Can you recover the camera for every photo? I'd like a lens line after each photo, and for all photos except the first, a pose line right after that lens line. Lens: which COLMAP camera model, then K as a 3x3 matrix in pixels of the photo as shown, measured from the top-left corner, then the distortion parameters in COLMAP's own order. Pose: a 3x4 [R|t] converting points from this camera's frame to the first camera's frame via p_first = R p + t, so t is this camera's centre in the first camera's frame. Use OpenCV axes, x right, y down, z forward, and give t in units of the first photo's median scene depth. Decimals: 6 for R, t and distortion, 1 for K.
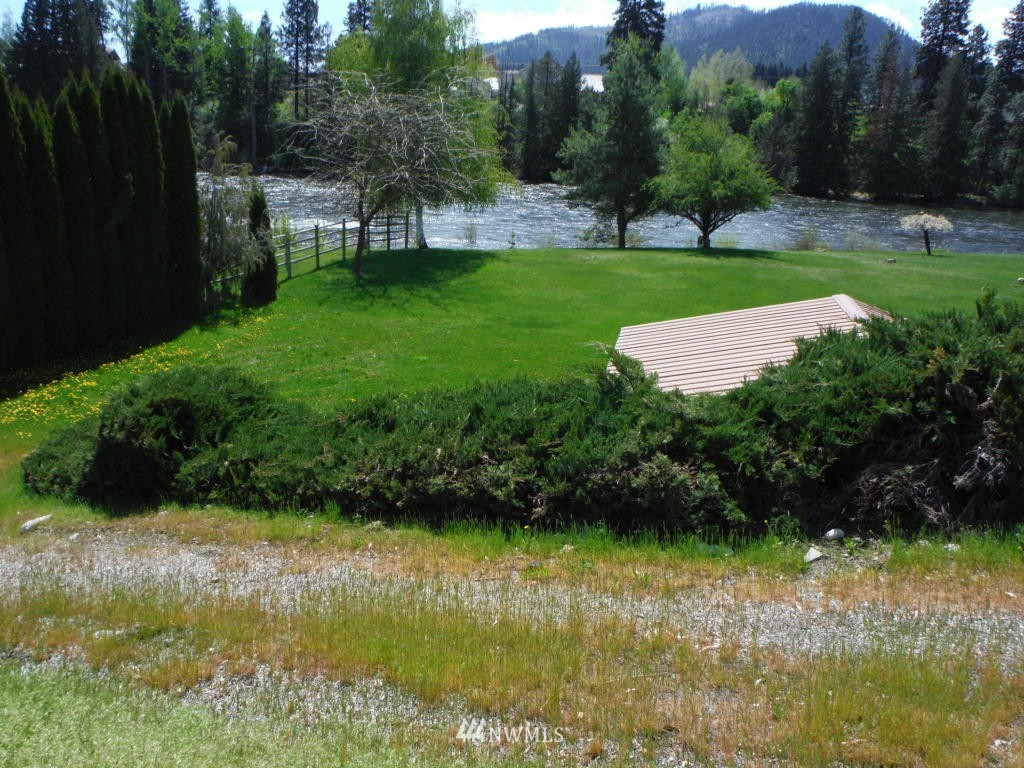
lens RADIAL K [[880.0, 0, 507.8], [0, 880.0, 378.7], [0, 0, 1]] dist [-0.068046, 0.034048]
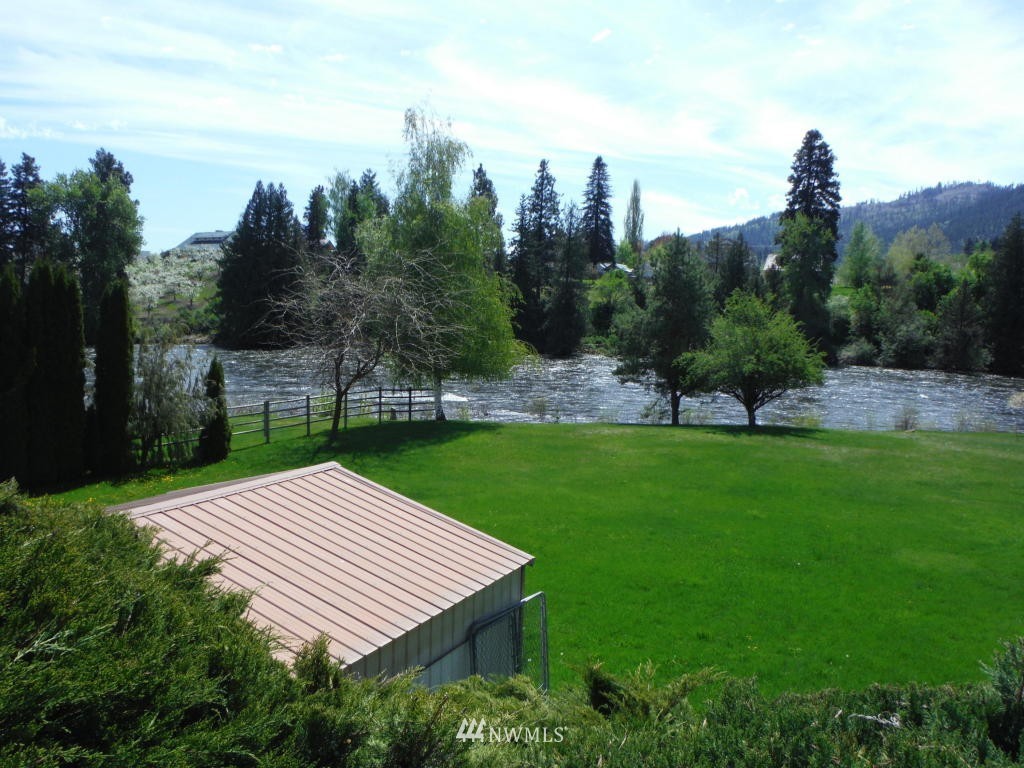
lens RADIAL K [[880.0, 0, 513.9], [0, 880.0, 370.3], [0, 0, 1]] dist [-0.068046, 0.034048]
pose [[0.967684, 0.006188, -0.252089, 0.072566], [-0.058539, 0.977901, -0.200705, -0.001198], [0.245276, 0.208976, 0.946662, 0.011358]]
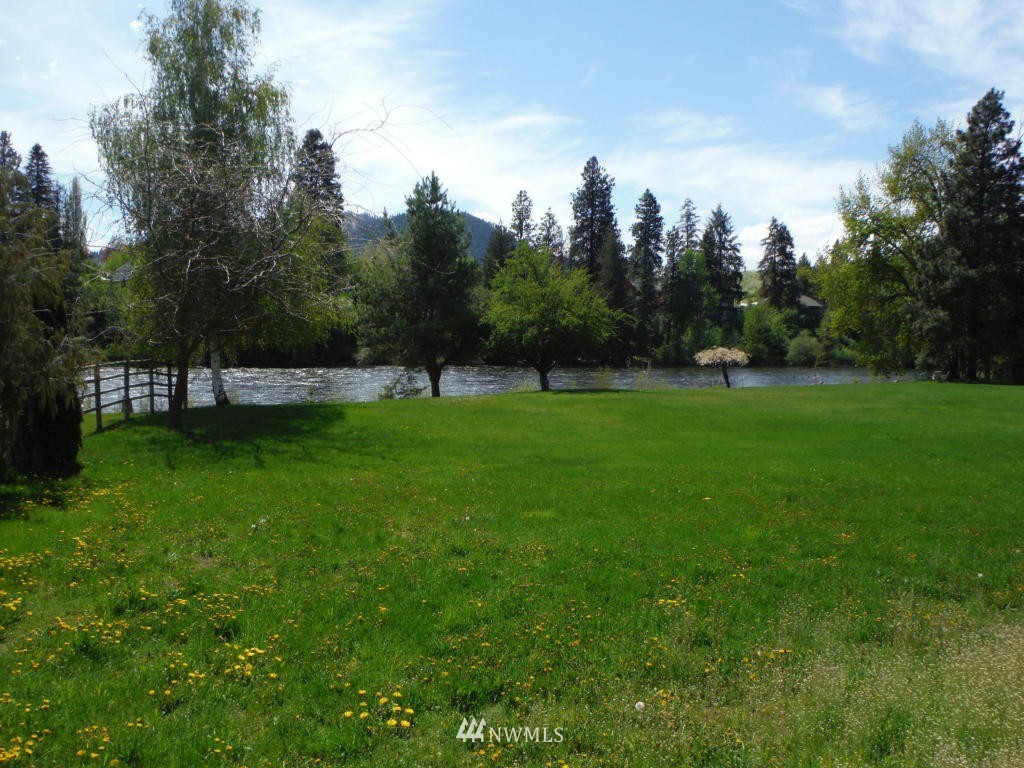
lens RADIAL K [[880.0, 0, 514.8], [0, 880.0, 379.6], [0, 0, 1]] dist [-0.068046, 0.034048]
pose [[0.915943, -0.057993, 0.397096, -0.047725], [0.142852, 0.971807, -0.187576, -0.000734], [-0.375022, 0.228535, 0.898404, 0.080715]]
